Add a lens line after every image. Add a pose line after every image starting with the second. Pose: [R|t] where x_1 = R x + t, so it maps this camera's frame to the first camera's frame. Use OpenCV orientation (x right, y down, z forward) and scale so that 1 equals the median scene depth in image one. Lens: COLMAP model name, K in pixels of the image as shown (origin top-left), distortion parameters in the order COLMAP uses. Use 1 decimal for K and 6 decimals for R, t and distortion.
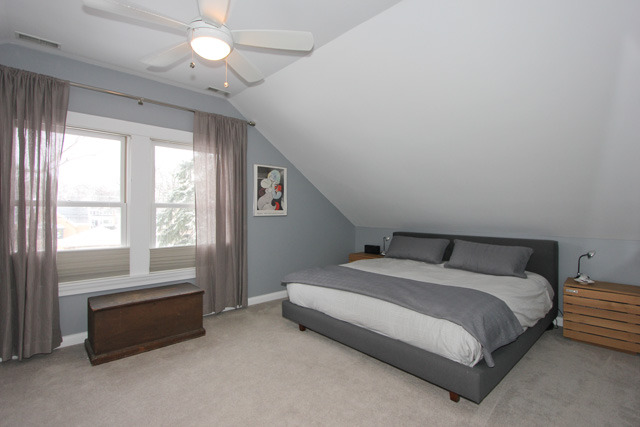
lens RADIAL K [[308.4, 0, 320.0], [0, 308.4, 213.5], [0, 0, 1]] dist [-0.002112, -0.000423]
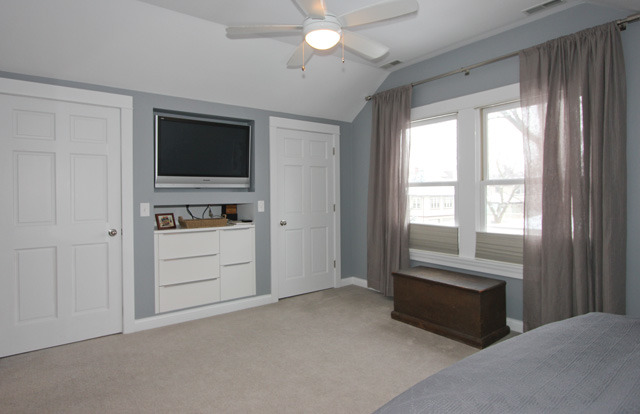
lens RADIAL K [[365.0, 0, 320.4], [0, 365.0, 199.2], [0, 0, 1]] dist [0.001232, 0.000464]
pose [[-0.087200, 0.008196, -0.996157, 0.563951], [0.000302, 0.999966, 0.008201, 0.011901], [0.996191, 0.000414, -0.087199, 0.667366]]
